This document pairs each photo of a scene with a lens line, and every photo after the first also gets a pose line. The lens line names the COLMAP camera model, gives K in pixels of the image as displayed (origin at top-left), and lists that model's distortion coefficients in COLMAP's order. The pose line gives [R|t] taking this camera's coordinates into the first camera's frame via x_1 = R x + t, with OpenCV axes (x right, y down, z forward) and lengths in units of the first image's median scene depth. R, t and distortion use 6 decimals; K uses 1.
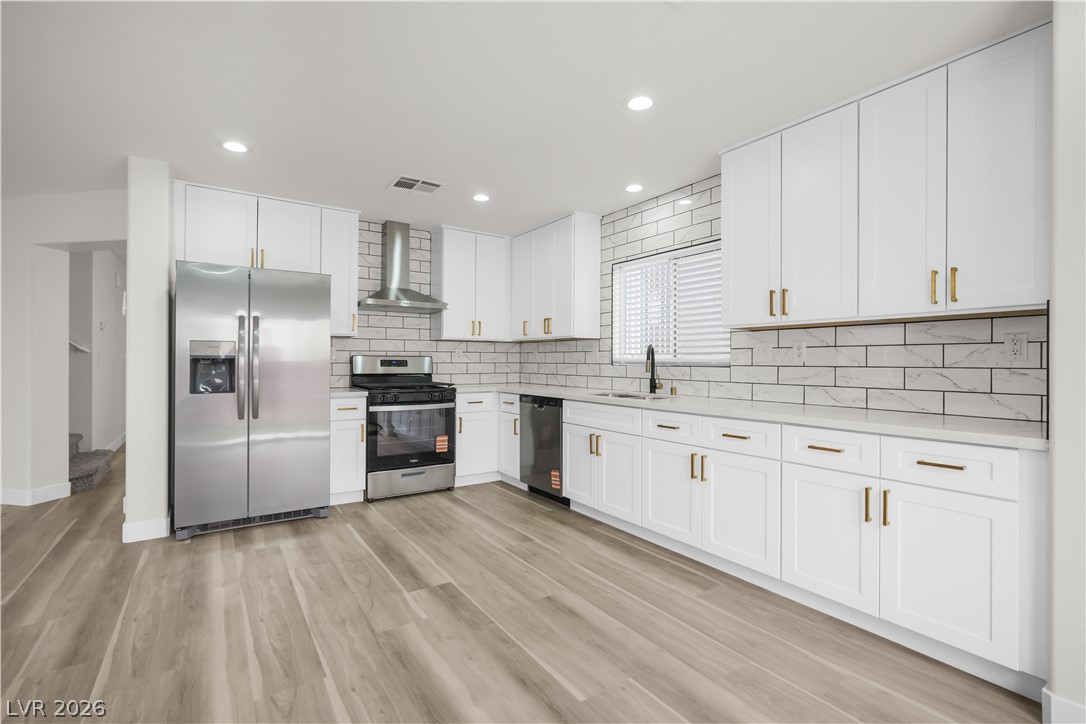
lens RADIAL K [[493.1, 0, 536.6], [0, 493.1, 360.3], [0, 0, 1]] dist [-0.008945, 0.002904]
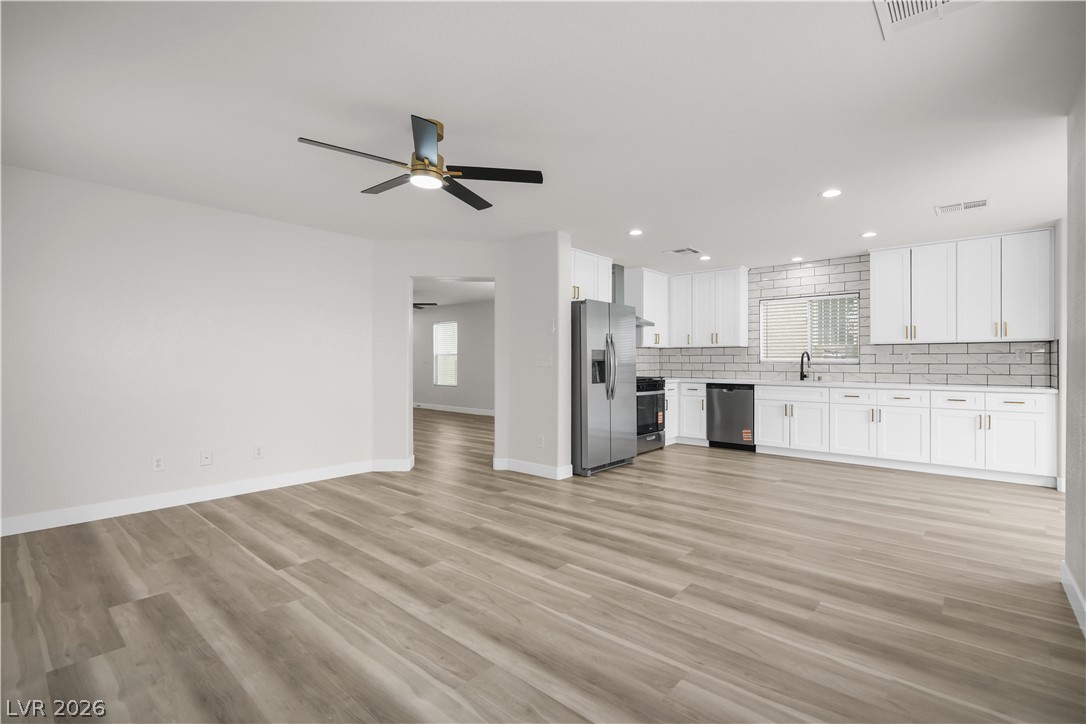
lens RADIAL K [[493.1, 0, 539.7], [0, 493.1, 365.0], [0, 0, 1]] dist [-0.008945, 0.002904]
pose [[0.967272, -0.006041, 0.253672, -1.153631], [0.003328, 0.999933, 0.011125, -0.008031], [-0.253722, -0.009917, 0.967226, -0.434522]]
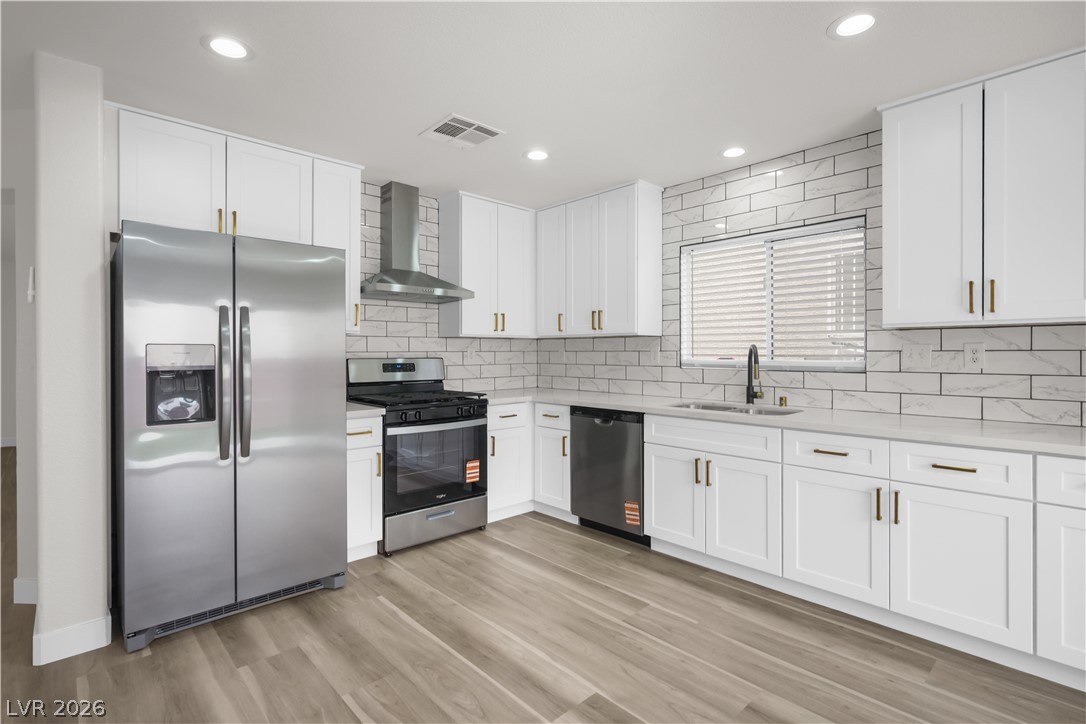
lens RADIAL K [[521.4, 0, 537.3], [0, 521.4, 354.6], [0, 0, 1]] dist [-0.000228, -0.000419]
pose [[0.987373, -0.006747, 0.158269, -0.275944], [0.005678, 0.999958, 0.007208, -0.025587], [-0.158311, -0.006218, 0.987370, 0.213988]]
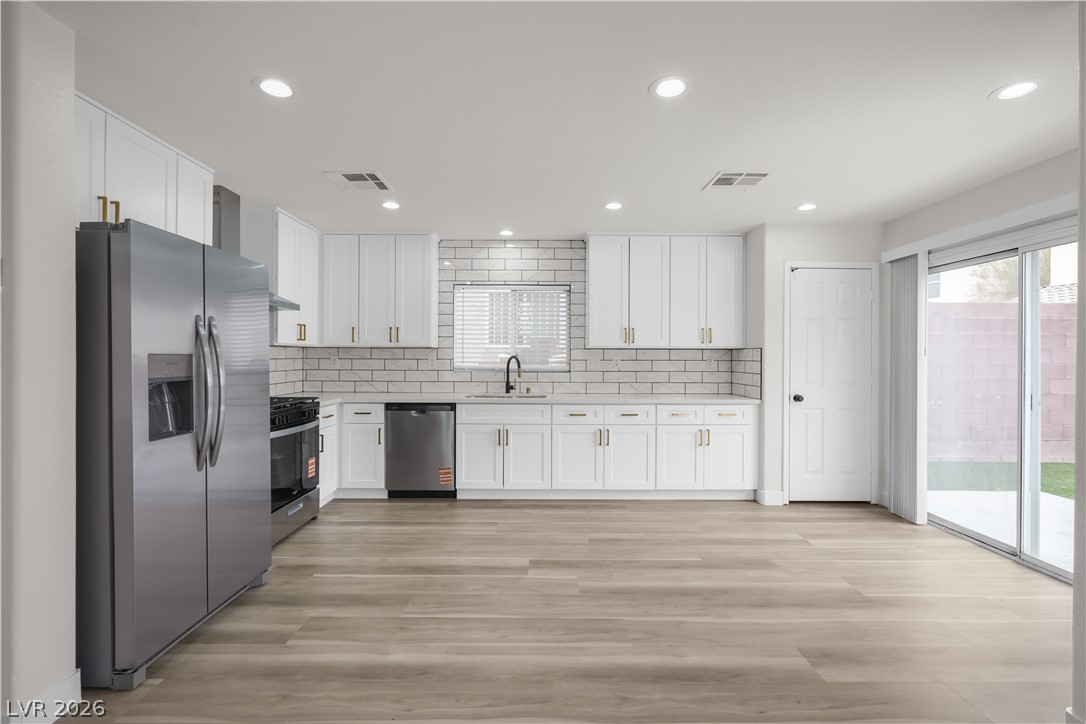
lens RADIAL K [[493.1, 0, 542.4], [0, 493.1, 356.7], [0, 0, 1]] dist [-0.008945, 0.002904]
pose [[0.551137, -0.000613, 0.834415, -0.862117], [-0.003132, 0.999991, 0.002803, -0.035691], [-0.834409, -0.004158, 0.551130, 0.233203]]
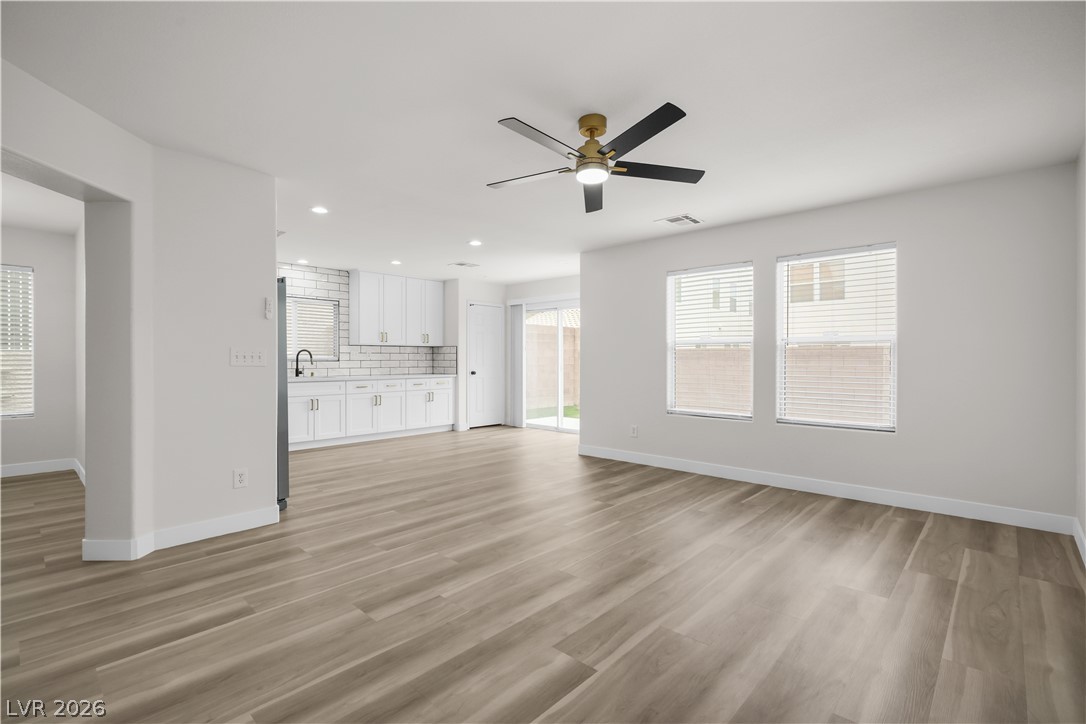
lens RADIAL K [[493.1, 0, 539.3], [0, 493.1, 378.9], [0, 0, 1]] dist [-0.008945, 0.002904]
pose [[-0.223422, -0.044987, 0.973683, -1.841387], [-0.003788, 0.998967, 0.045286, -0.009801], [-0.974715, 0.006429, -0.223361, 0.594139]]
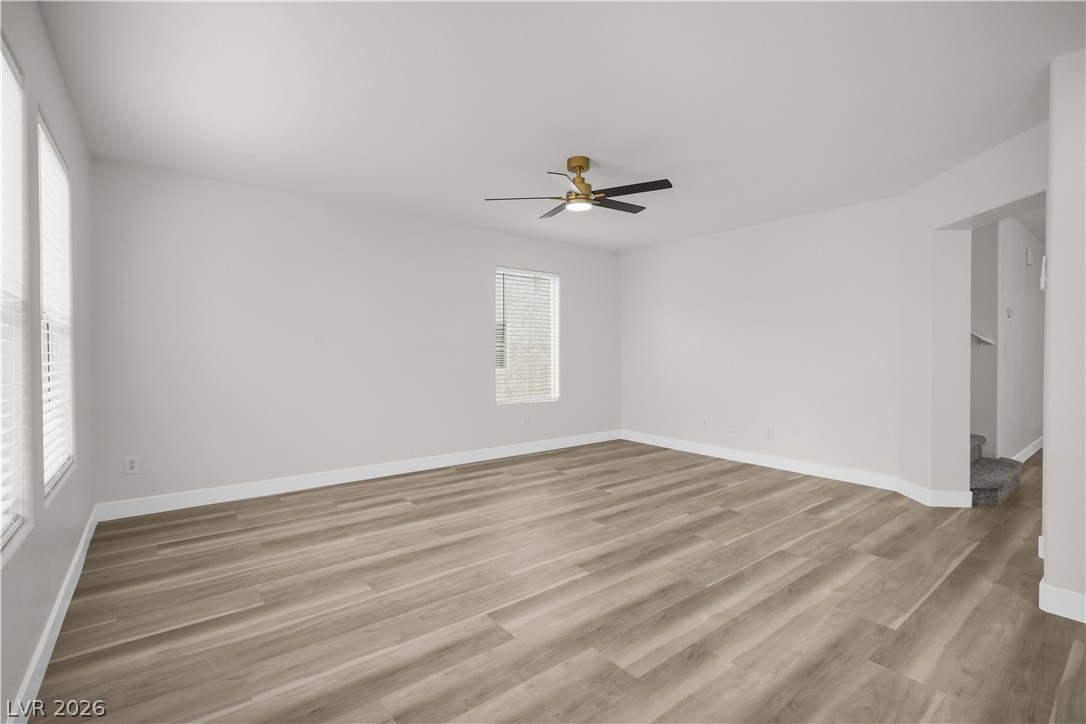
lens RADIAL K [[493.1, 0, 549.4], [0, 493.1, 357.2], [0, 0, 1]] dist [-0.008945, 0.002904]
pose [[0.093913, 0.006918, -0.995556, -0.182393], [0.003269, 0.999968, 0.007258, -0.001431], [0.995575, -0.003936, 0.093888, 0.202000]]
